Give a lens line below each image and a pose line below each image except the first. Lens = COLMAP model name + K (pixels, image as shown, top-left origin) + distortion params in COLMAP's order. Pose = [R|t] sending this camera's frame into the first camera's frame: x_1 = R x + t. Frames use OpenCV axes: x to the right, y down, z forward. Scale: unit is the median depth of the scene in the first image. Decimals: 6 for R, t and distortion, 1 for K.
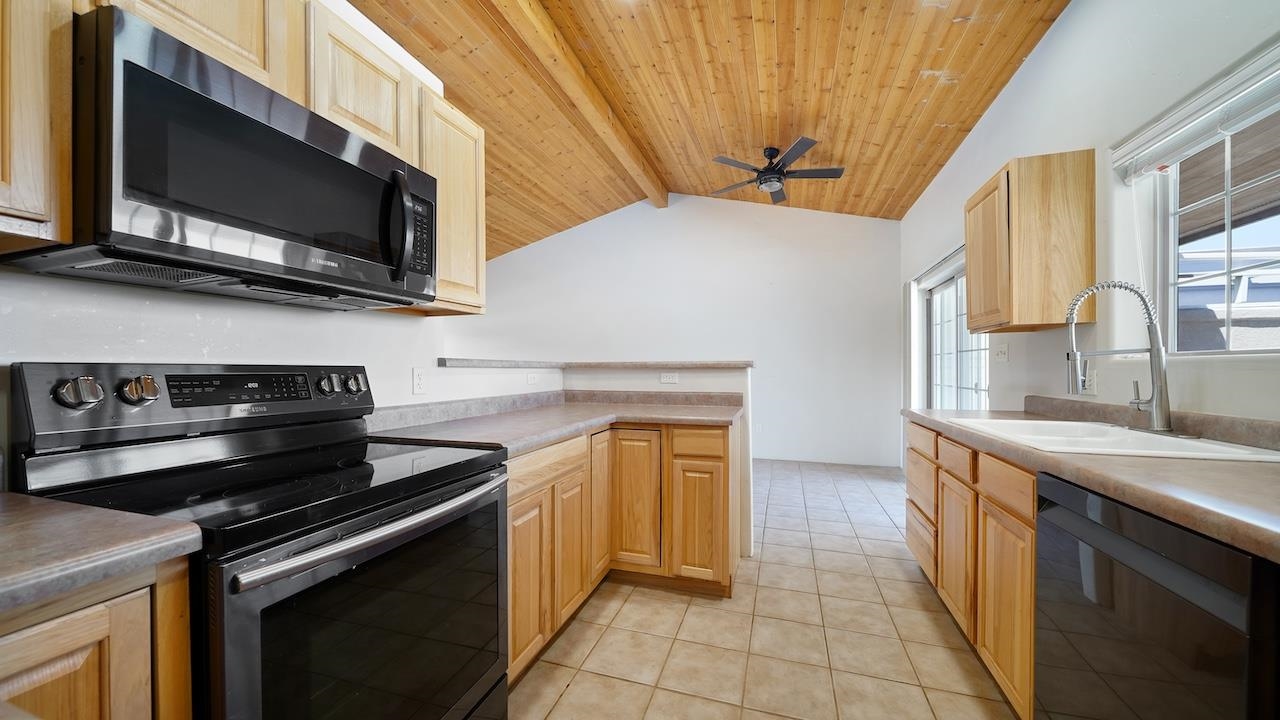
lens RADIAL K [[454.9, 0, 637.8], [0, 454.9, 367.1], [0, 0, 1]] dist [-0.000798, -0.000072]
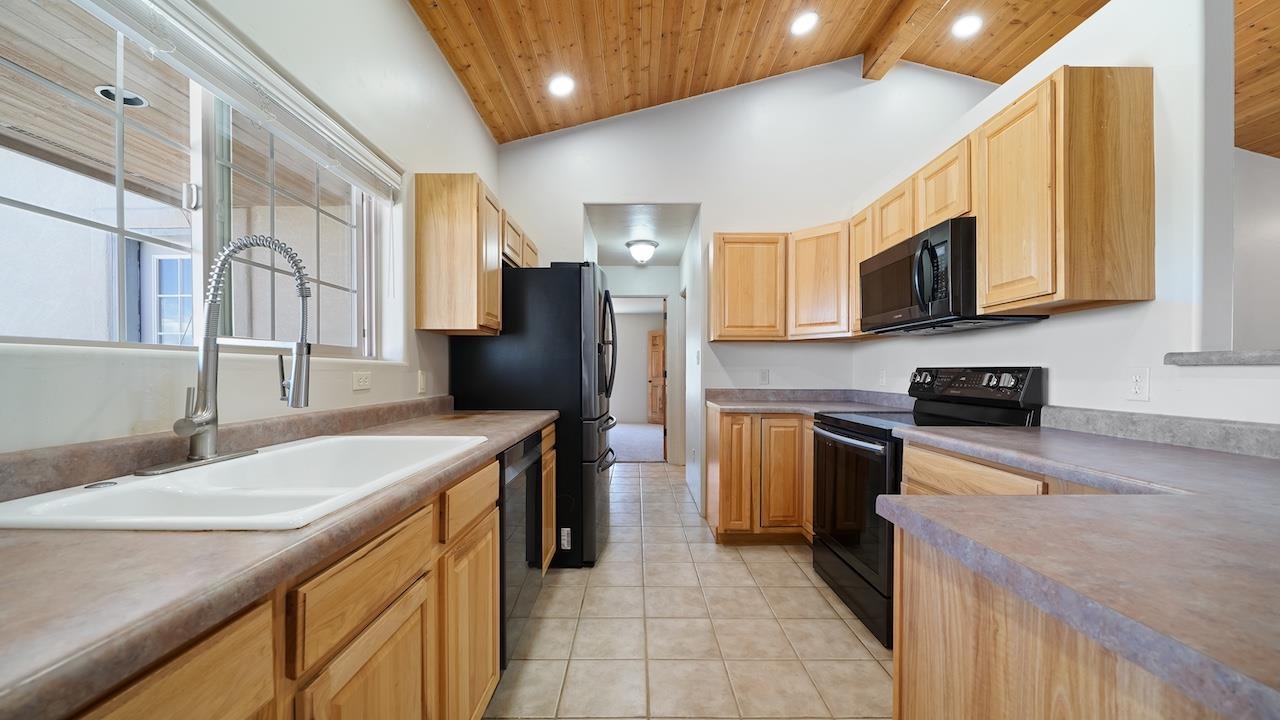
lens RADIAL K [[454.9, 0, 637.8], [0, 454.9, 367.1], [0, 0, 1]] dist [-0.000798, -0.000072]
pose [[-0.950587, 0.002050, -0.310453, 0.722156], [0.006774, 0.999877, -0.014138, 0.009135], [0.310386, -0.015542, -0.950484, 1.806962]]
